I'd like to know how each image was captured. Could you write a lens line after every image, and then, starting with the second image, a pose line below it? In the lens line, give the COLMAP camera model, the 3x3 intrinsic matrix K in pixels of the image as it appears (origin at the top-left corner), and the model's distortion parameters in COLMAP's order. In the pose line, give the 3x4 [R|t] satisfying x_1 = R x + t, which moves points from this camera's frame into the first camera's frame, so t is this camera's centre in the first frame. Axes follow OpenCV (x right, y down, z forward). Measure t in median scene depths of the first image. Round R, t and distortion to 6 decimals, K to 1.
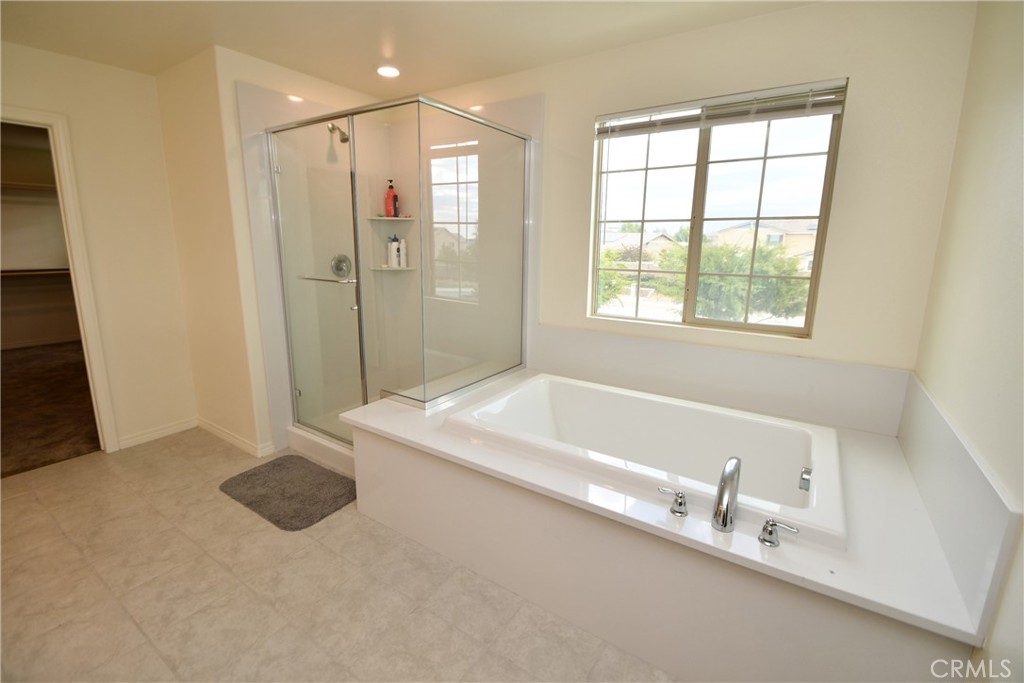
lens RADIAL K [[449.2, 0, 508.6], [0, 449.2, 335.3], [0, 0, 1]] dist [-0.003781, -0.006309]
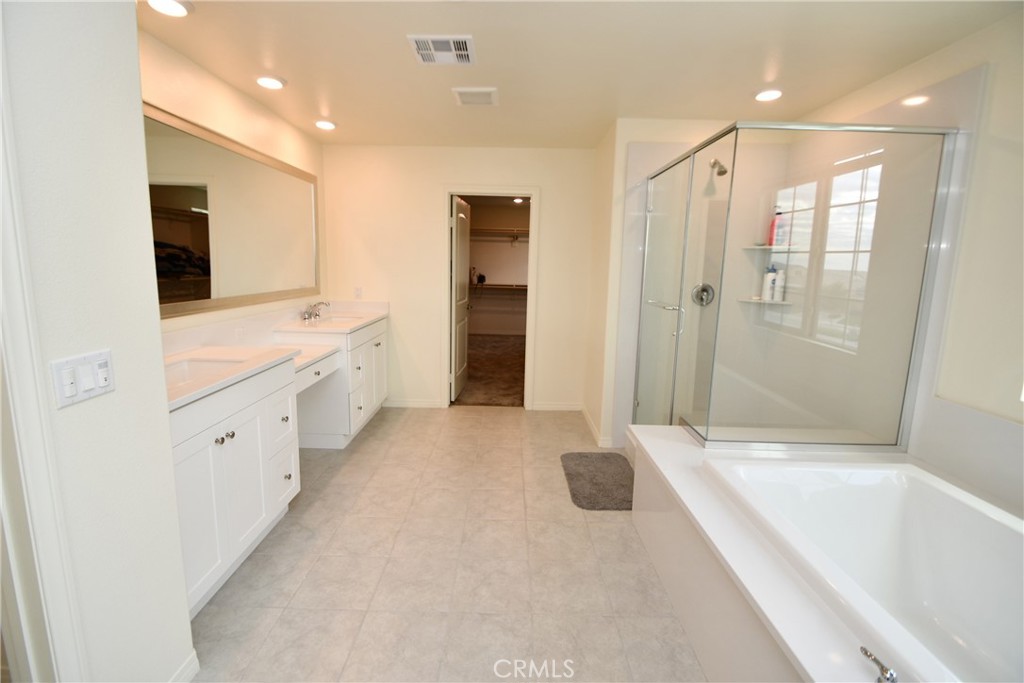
lens RADIAL K [[449.2, 0, 503.7], [0, 449.2, 335.3], [0, 0, 1]] dist [-0.003781, -0.006309]
pose [[0.547921, 0.133673, -0.825781, 0.282172], [-0.187215, 0.981706, 0.034693, -0.016821], [0.815312, 0.135590, 0.562923, 0.077649]]
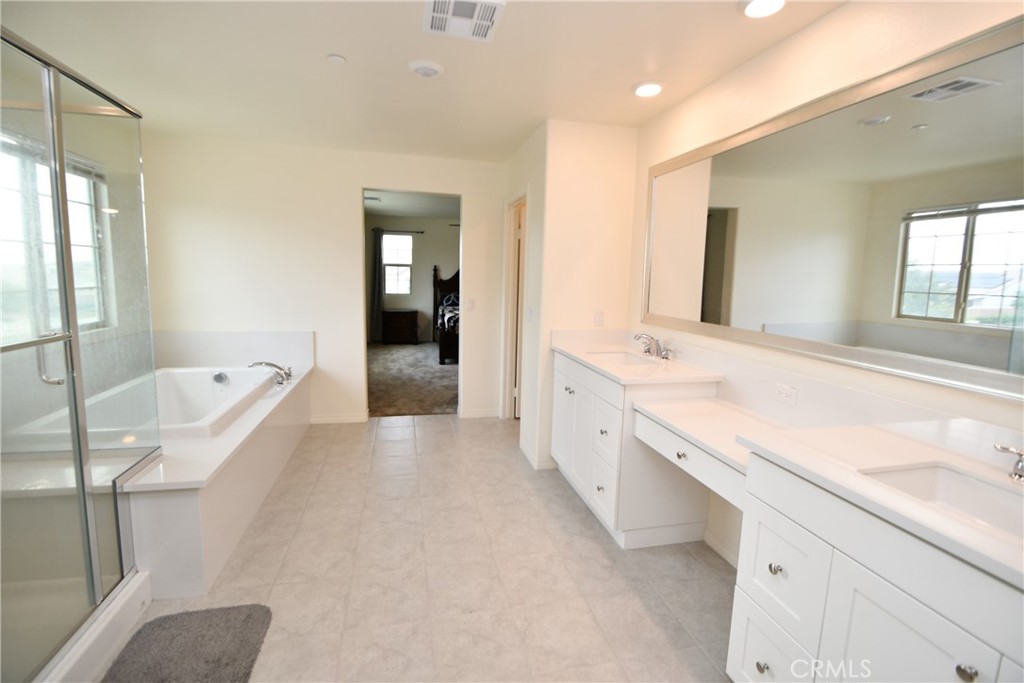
lens RADIAL K [[449.2, 0, 506.4], [0, 449.2, 343.4], [0, 0, 1]] dist [-0.003781, -0.006309]
pose [[-0.728076, -0.131446, 0.672776, -1.070012], [0.106583, 0.947801, 0.300523, -0.200306], [-0.677160, 0.290510, -0.676061, 0.916189]]
